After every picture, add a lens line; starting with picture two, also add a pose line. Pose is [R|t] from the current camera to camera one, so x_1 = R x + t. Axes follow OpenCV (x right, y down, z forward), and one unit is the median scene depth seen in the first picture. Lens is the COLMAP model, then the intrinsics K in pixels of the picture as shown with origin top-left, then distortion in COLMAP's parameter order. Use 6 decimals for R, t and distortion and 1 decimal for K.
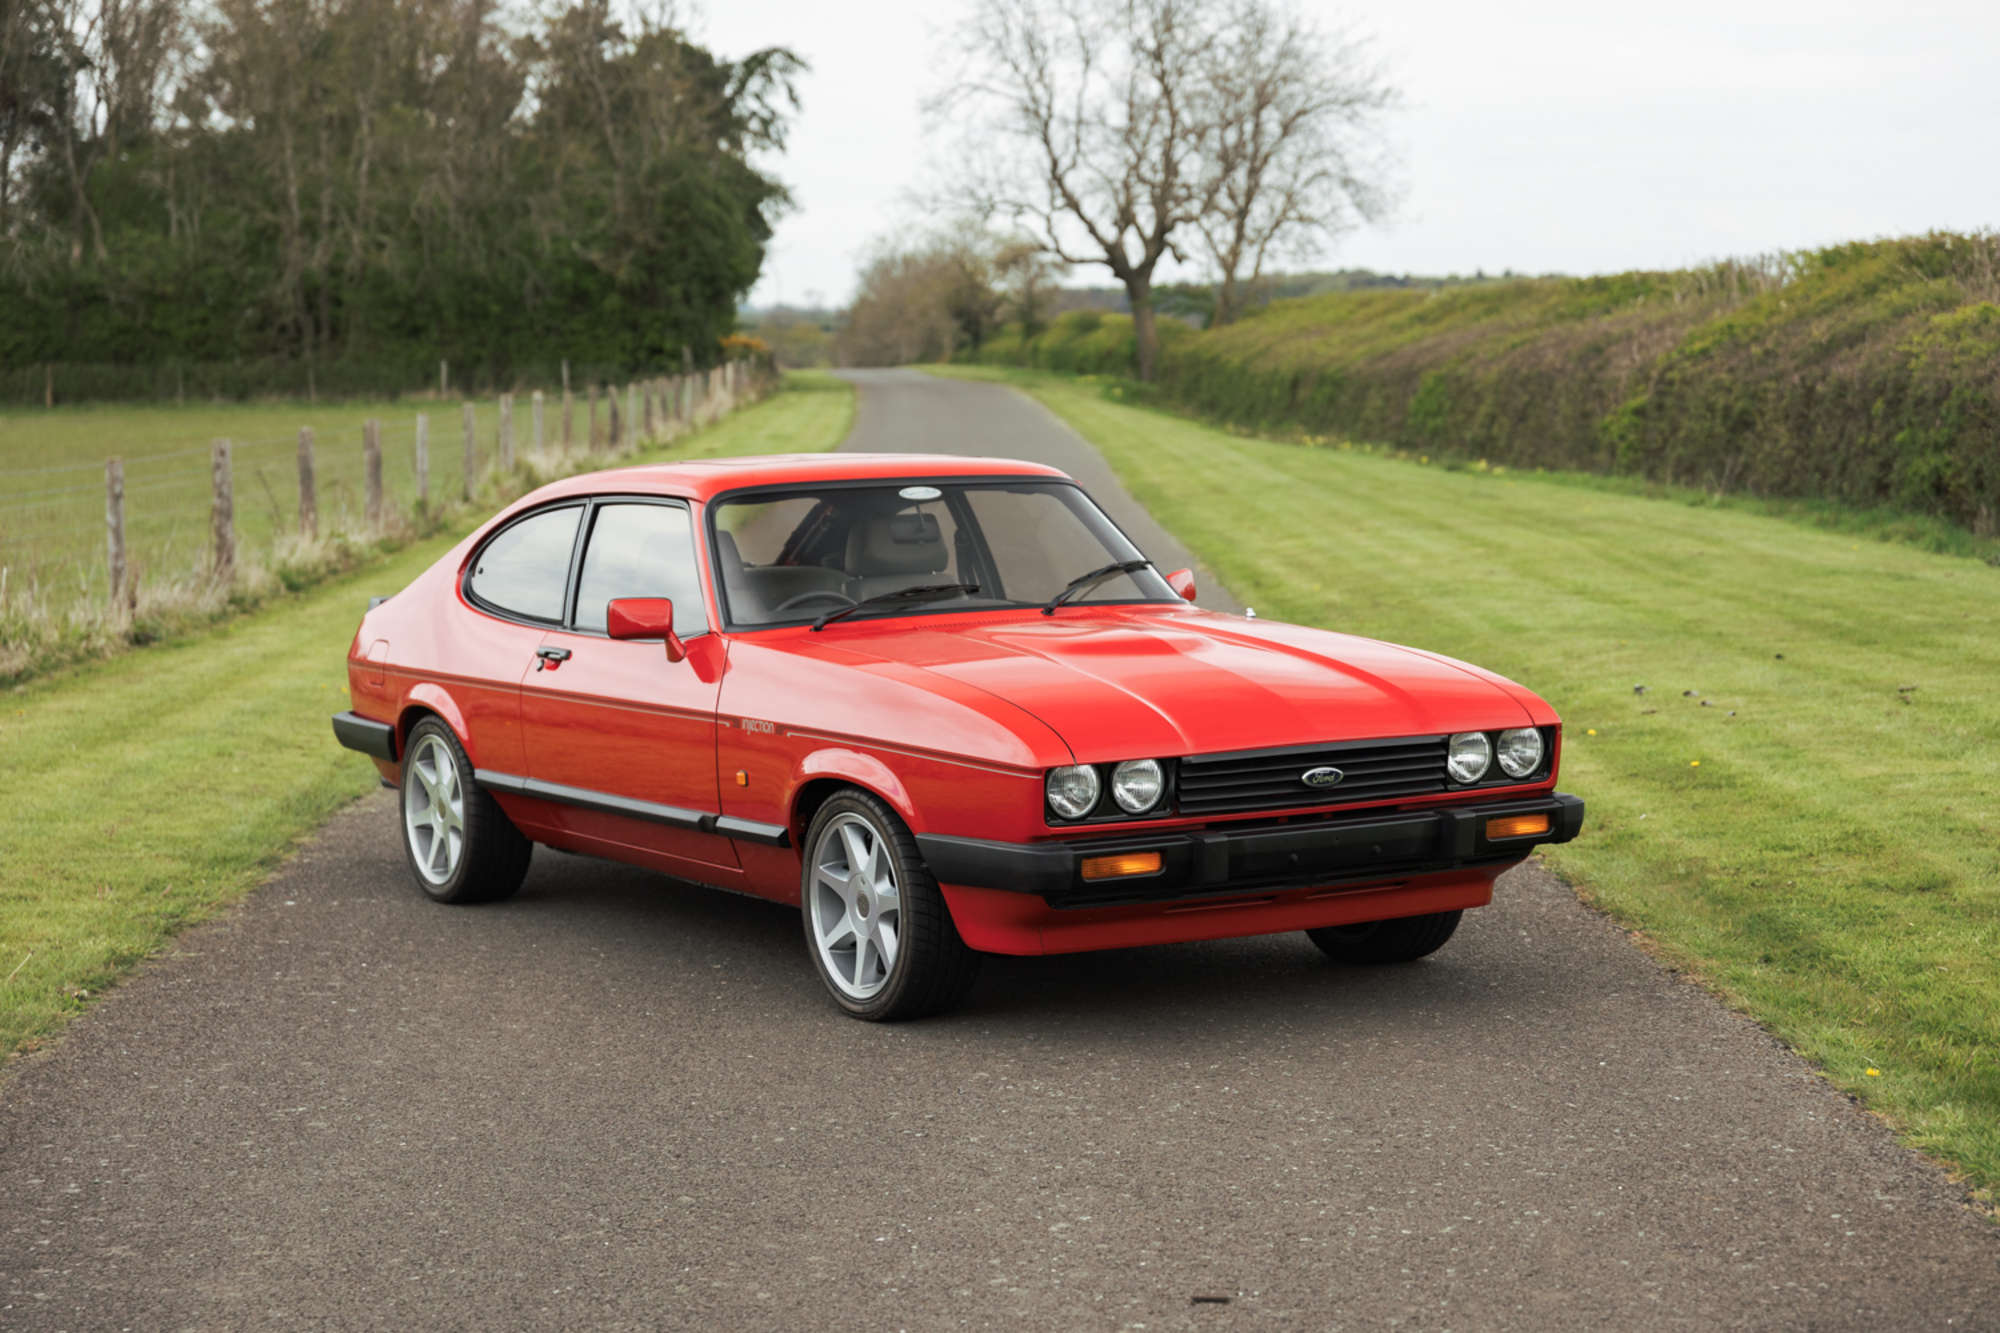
lens RADIAL K [[3860.2, 0, 1000.0], [0, 3860.2, 666.5], [0, 0, 1]] dist [0.014643, 0.021203]
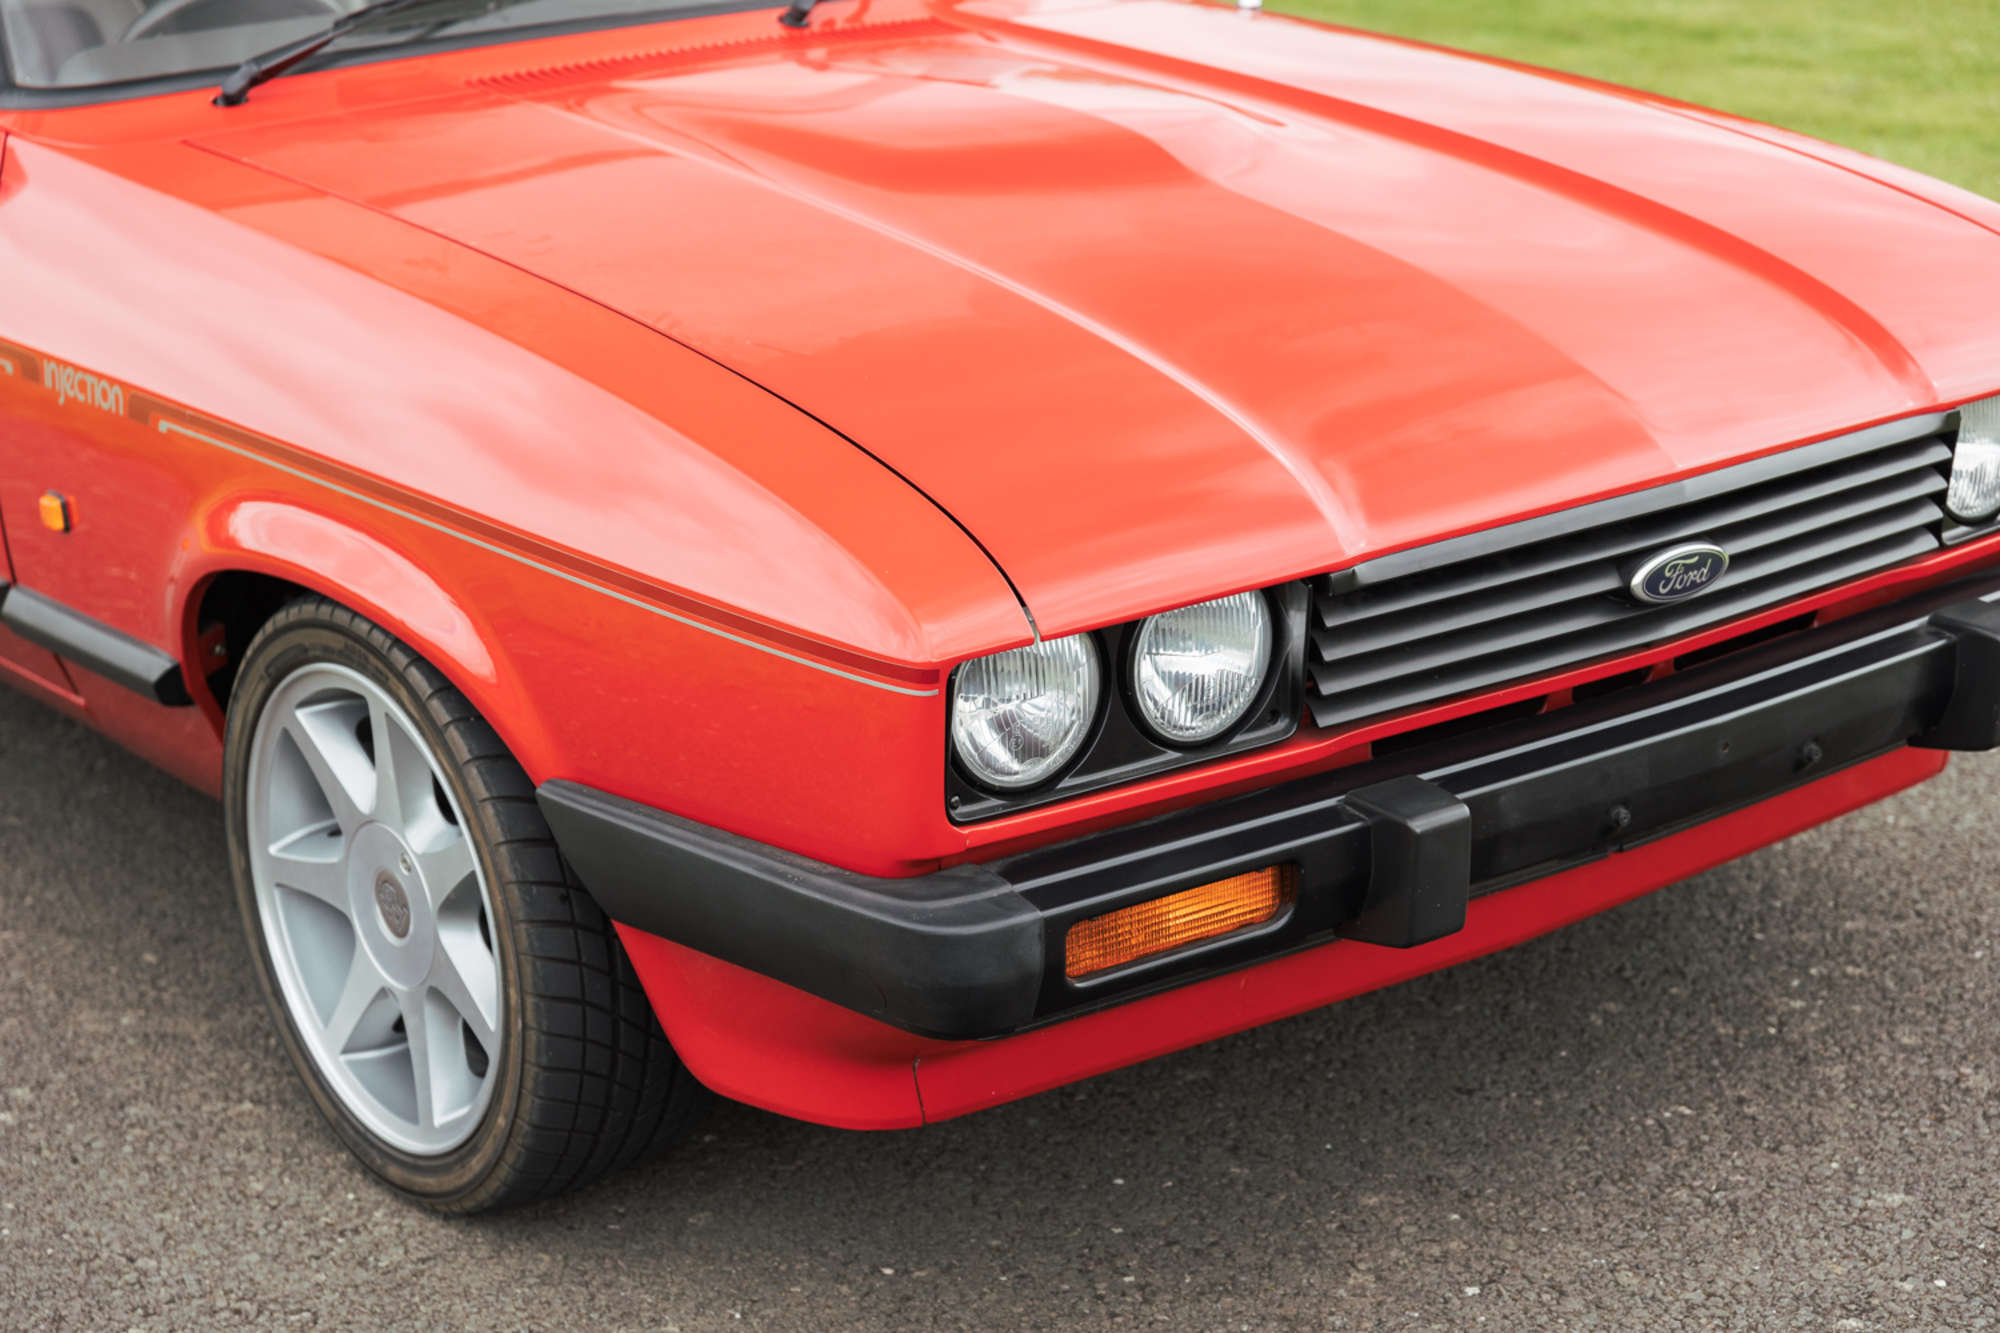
lens RADIAL K [[3908.7, 0, 1000.0], [0, 3908.7, 666.5], [0, 0, 1]] dist [0.017038, 0.029972]
pose [[0.991822, -0.047671, 0.118389, -0.020906], [0.020934, 0.975824, 0.217555, -0.041044], [-0.125898, -0.213298, 0.968841, 0.631356]]
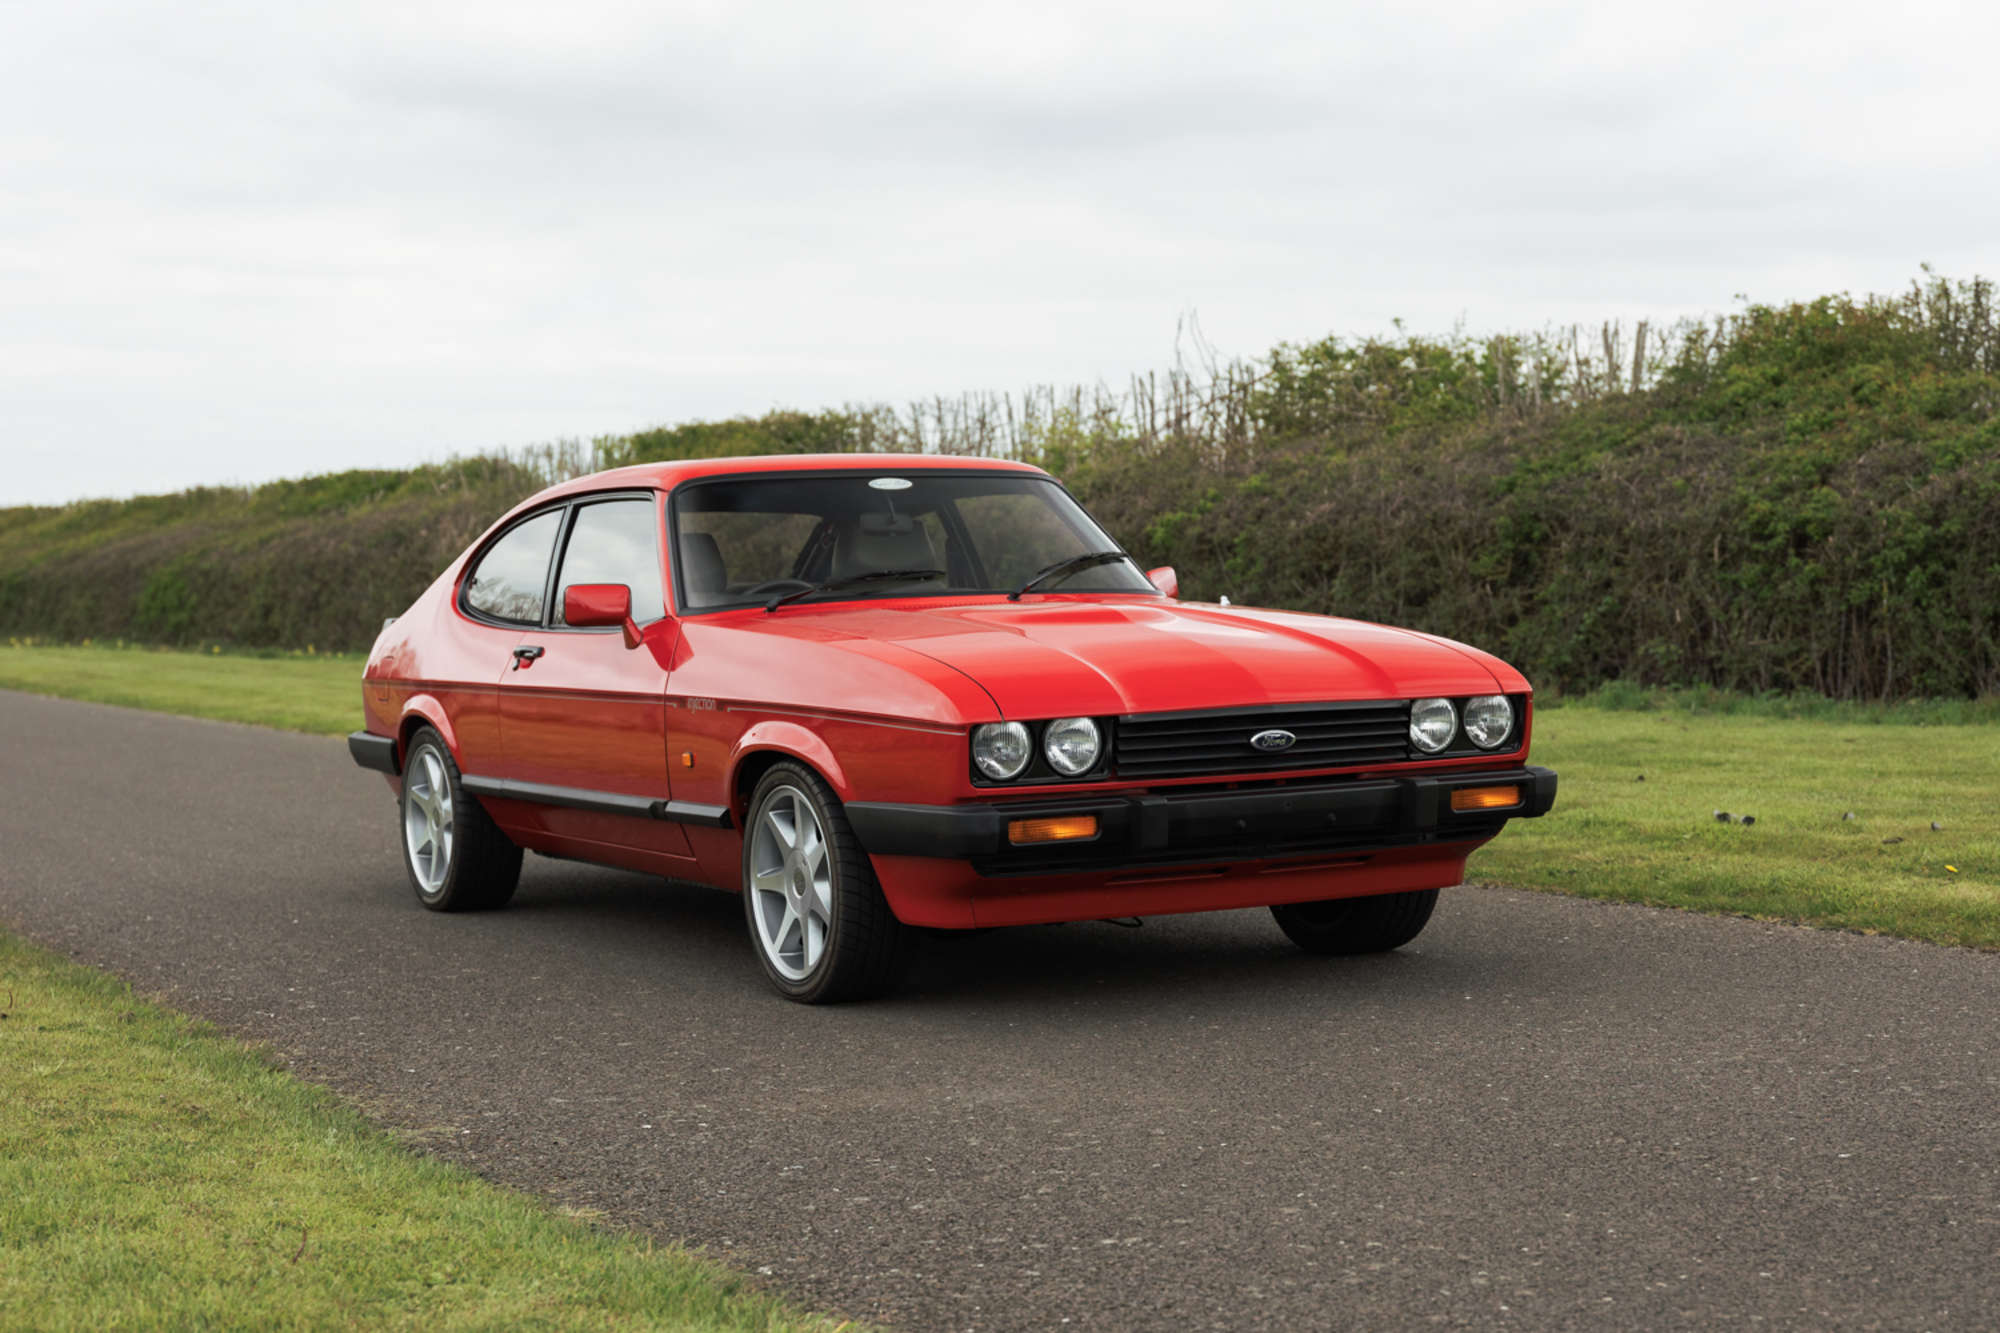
lens RADIAL K [[3257.1, 0, 1000.0], [0, 3257.1, 666.5], [0, 0, 1]] dist [-0.006806, -0.020114]
pose [[0.998957, -0.004729, -0.045424, 0.050955], [0.002718, 0.999017, -0.044237, 0.043793], [0.045588, 0.044068, 0.997988, 0.193035]]
